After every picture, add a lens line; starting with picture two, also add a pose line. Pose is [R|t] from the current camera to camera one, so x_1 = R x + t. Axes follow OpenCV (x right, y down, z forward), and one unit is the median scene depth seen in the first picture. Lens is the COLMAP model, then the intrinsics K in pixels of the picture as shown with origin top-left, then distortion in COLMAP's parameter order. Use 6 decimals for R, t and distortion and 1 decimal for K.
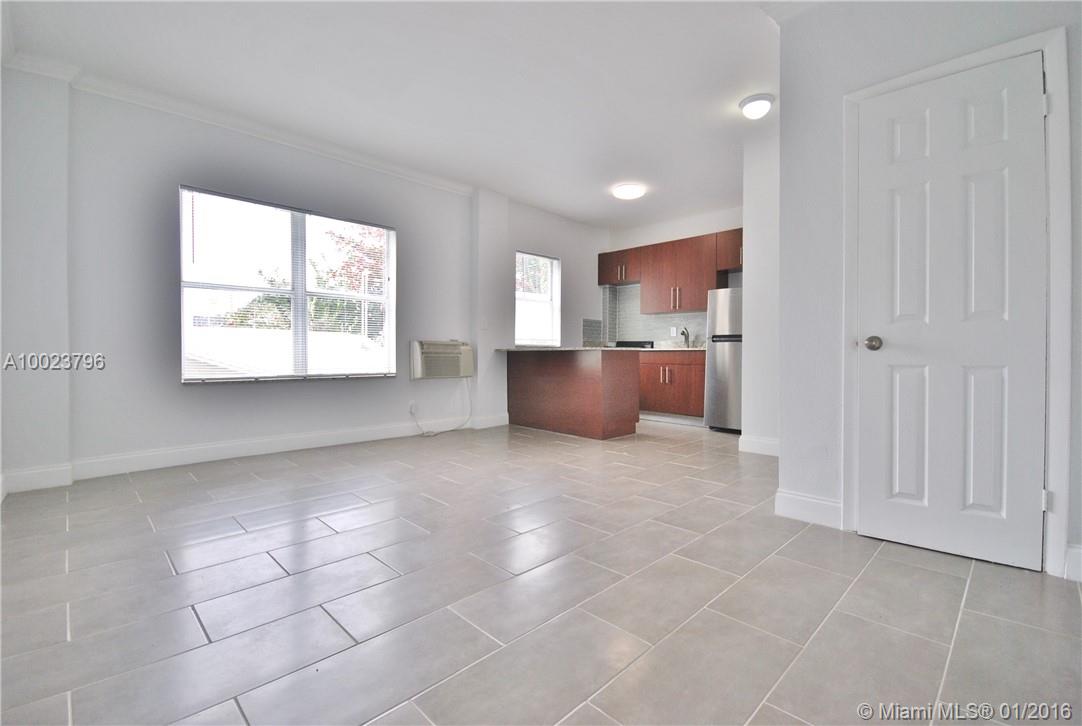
lens RADIAL K [[480.8, 0, 535.9], [0, 480.8, 357.1], [0, 0, 1]] dist [0.001262, -0.001432]
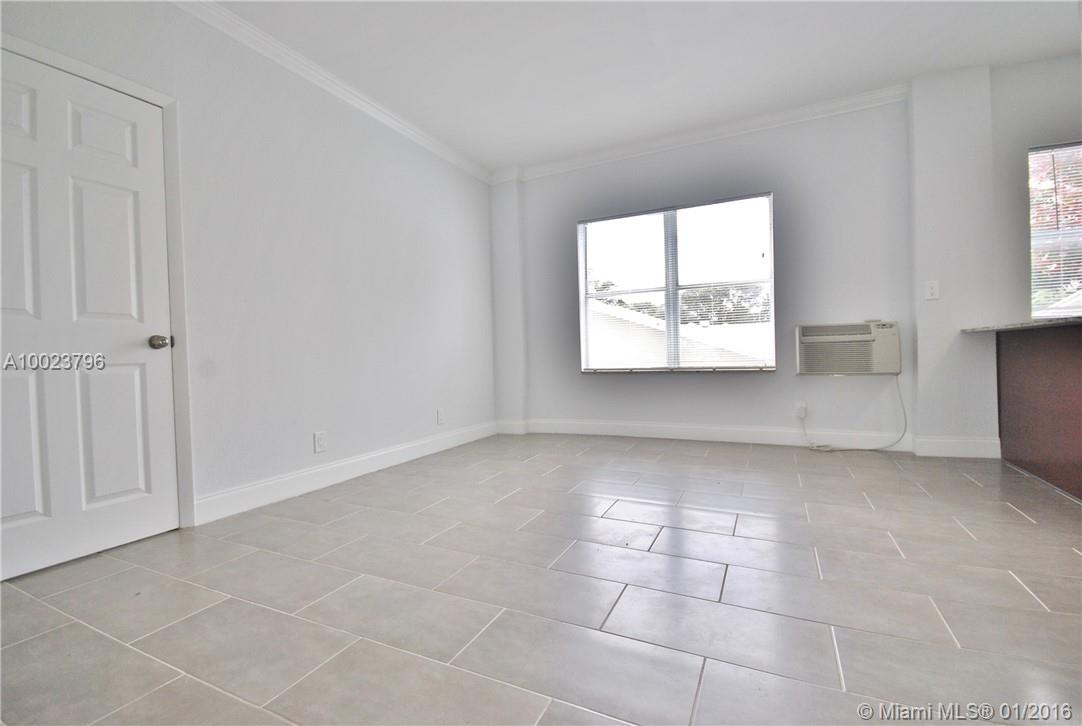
lens RADIAL K [[480.8, 0, 542.7], [0, 480.8, 352.1], [0, 0, 1]] dist [0.001262, -0.001432]
pose [[0.337319, -0.008533, -0.941352, 0.375545], [0.024514, 0.999699, -0.000277, -0.001870], [0.941071, -0.022983, 0.337427, 0.369245]]
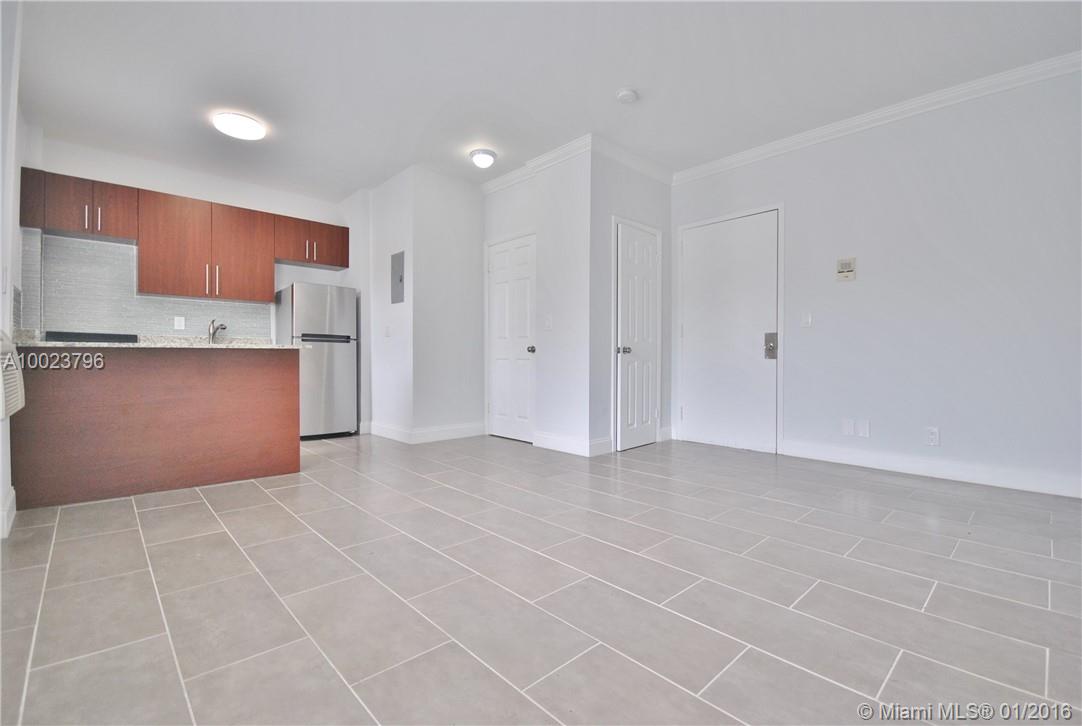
lens RADIAL K [[480.8, 0, 544.0], [0, 480.8, 364.8], [0, 0, 1]] dist [0.001262, -0.001432]
pose [[0.011715, -0.019913, 0.999733, -0.615503], [0.000398, 0.999802, 0.019909, -0.005633], [-0.999931, 0.000165, 0.011721, 0.635537]]
